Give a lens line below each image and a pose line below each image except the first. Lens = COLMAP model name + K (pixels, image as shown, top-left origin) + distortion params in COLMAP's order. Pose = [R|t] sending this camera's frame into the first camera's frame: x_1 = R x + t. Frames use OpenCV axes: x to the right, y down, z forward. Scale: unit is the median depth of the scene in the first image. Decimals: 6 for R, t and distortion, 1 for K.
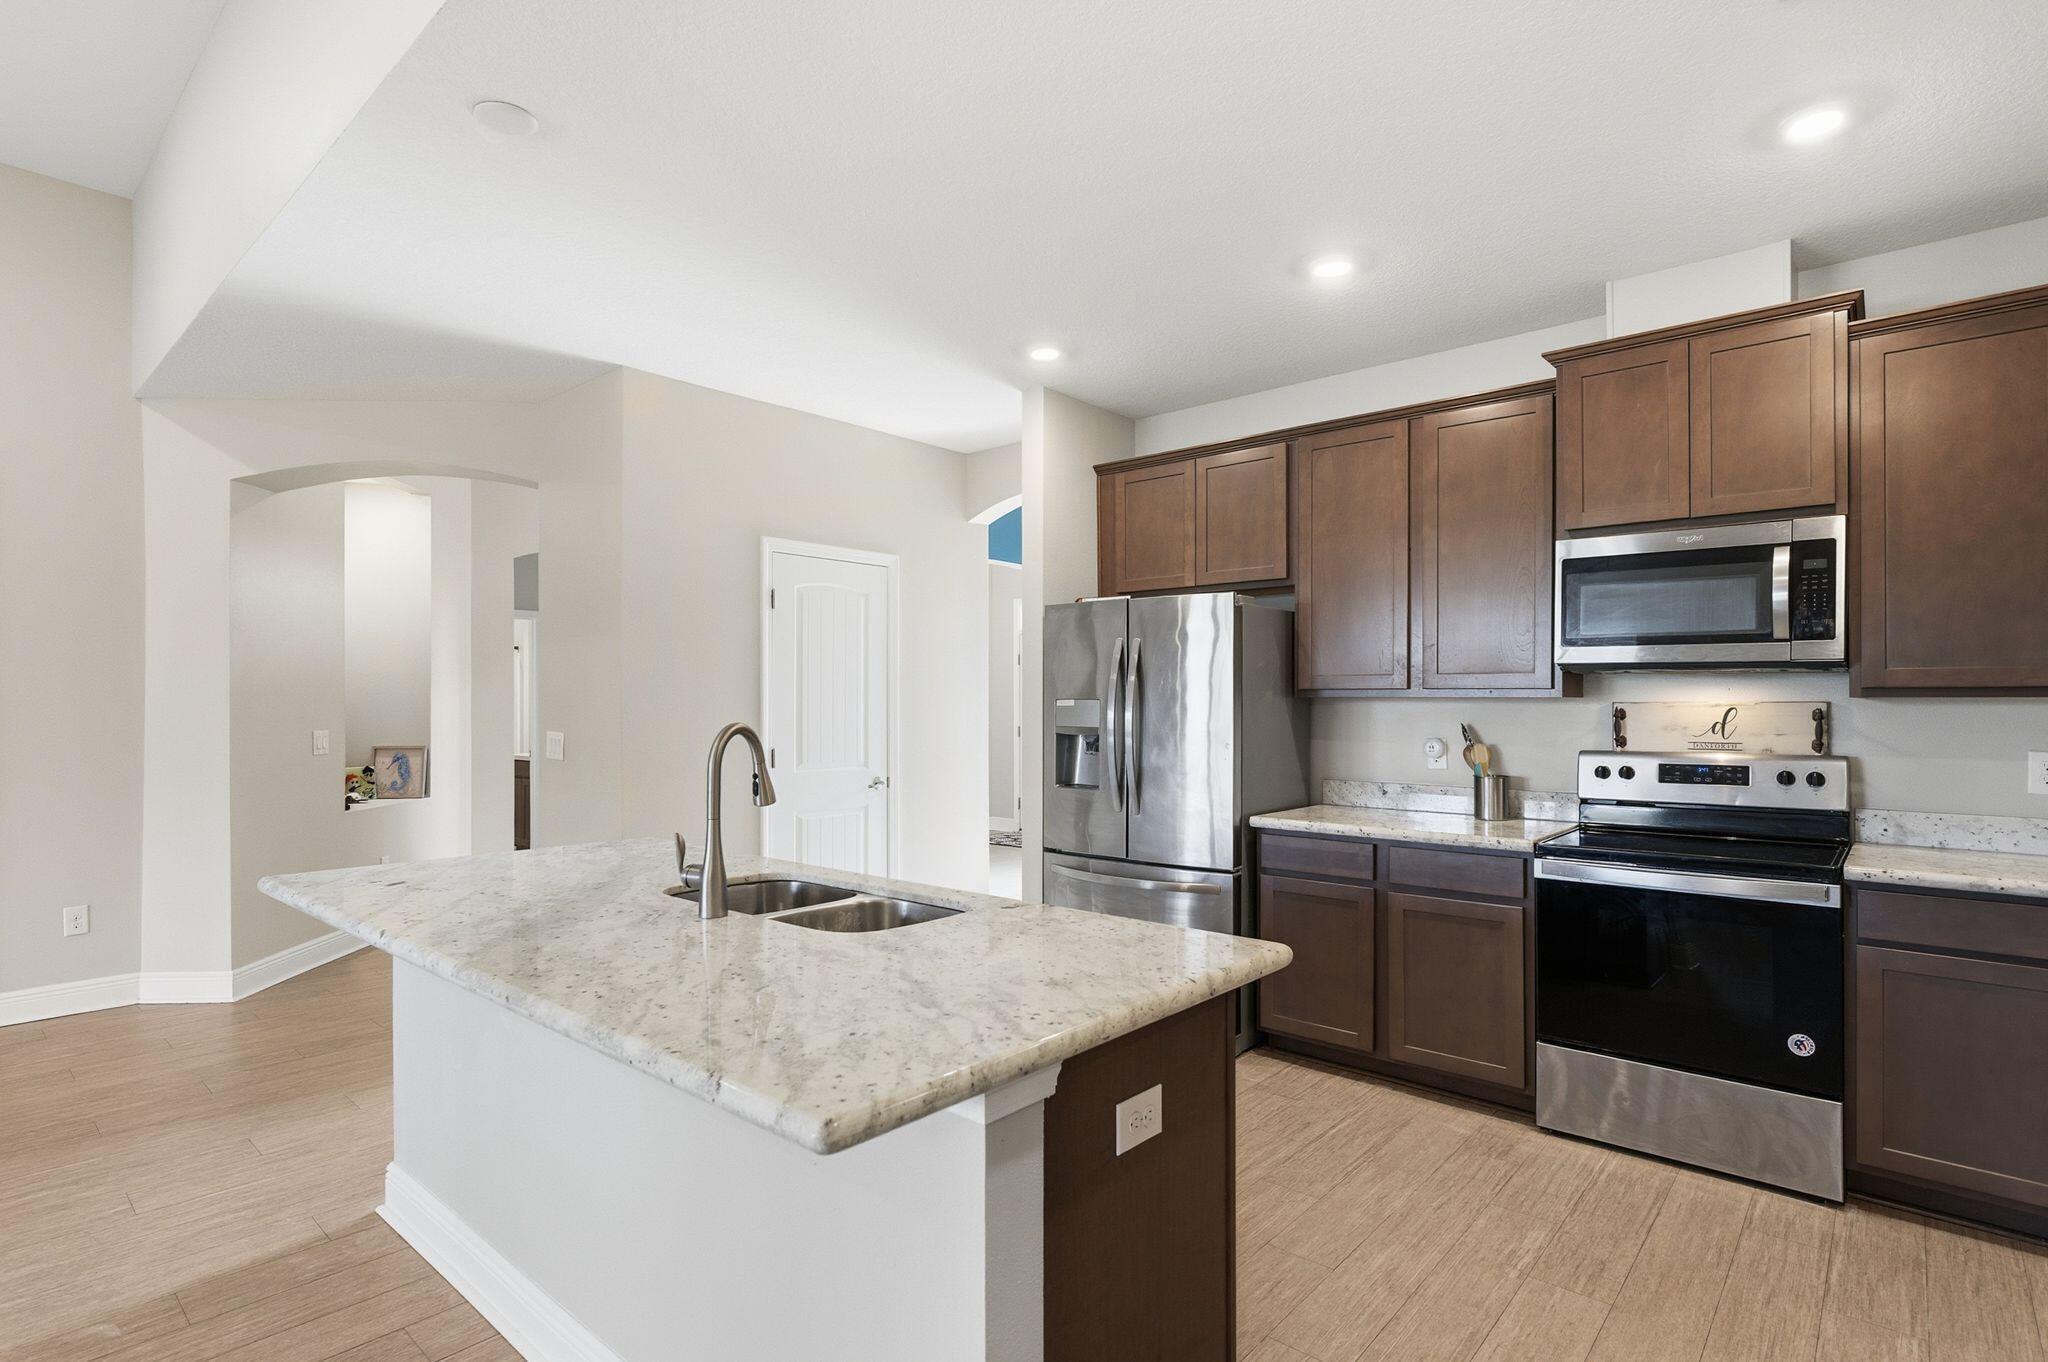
lens RADIAL K [[1007.9, 0, 1013.9], [0, 1007.9, 689.5], [0, 0, 1]] dist [0.001087, 0.000511]
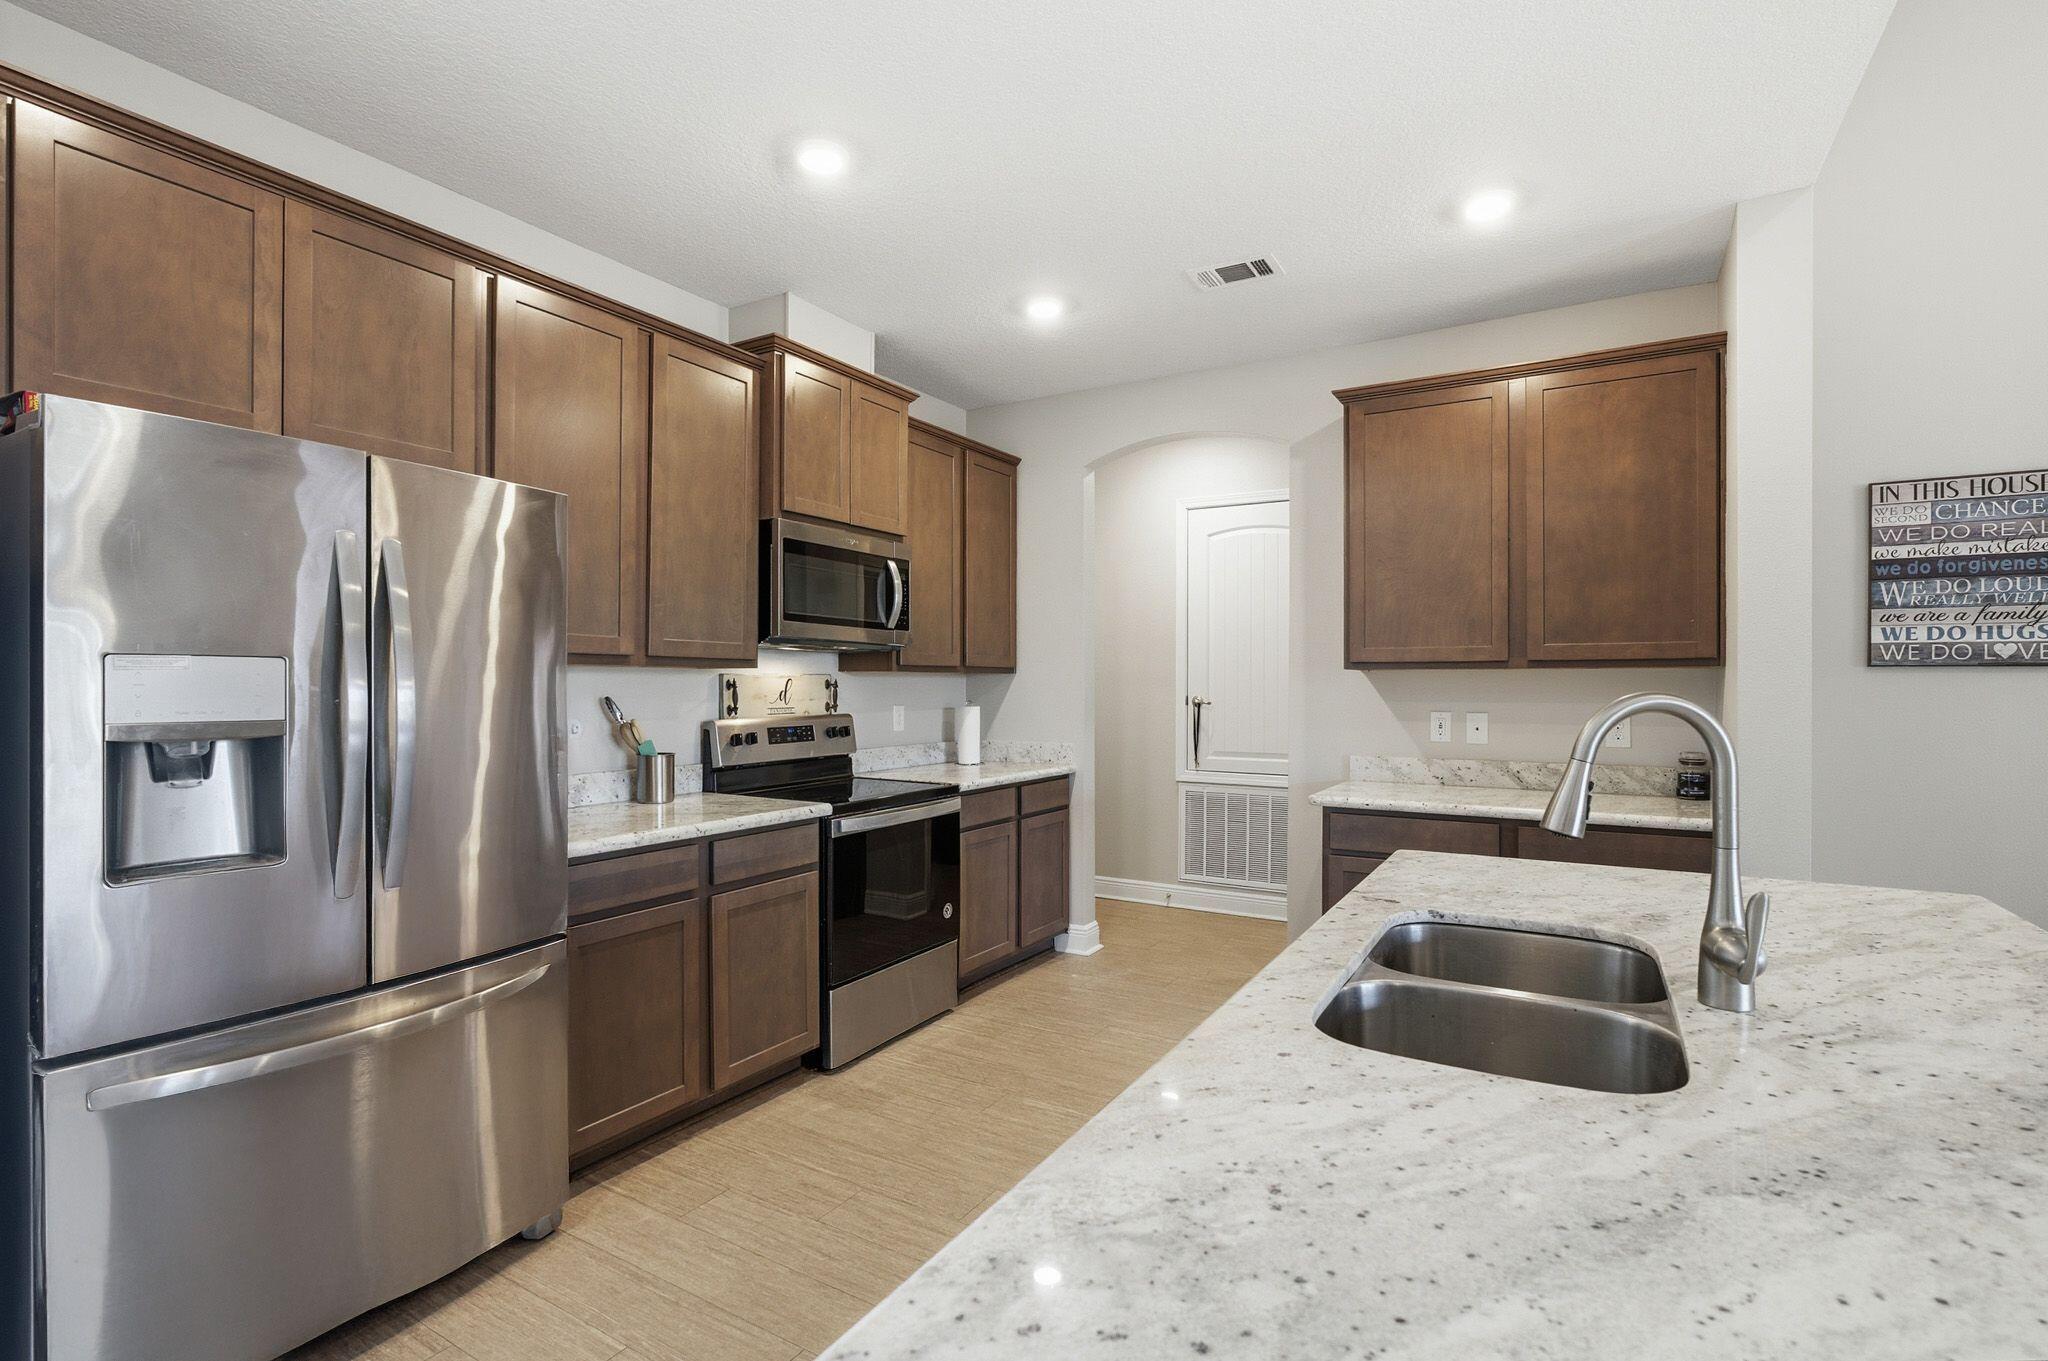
lens RADIAL K [[971.2, 0, 1020.9], [0, 971.2, 684.4], [0, 0, 1]] dist [0.001666, 0.000188]
pose [[-0.178319, -0.002948, 0.983968, -0.522777], [-0.014298, 0.999898, 0.000404, 0.021458], [-0.983869, -0.013997, -0.178342, 0.987861]]
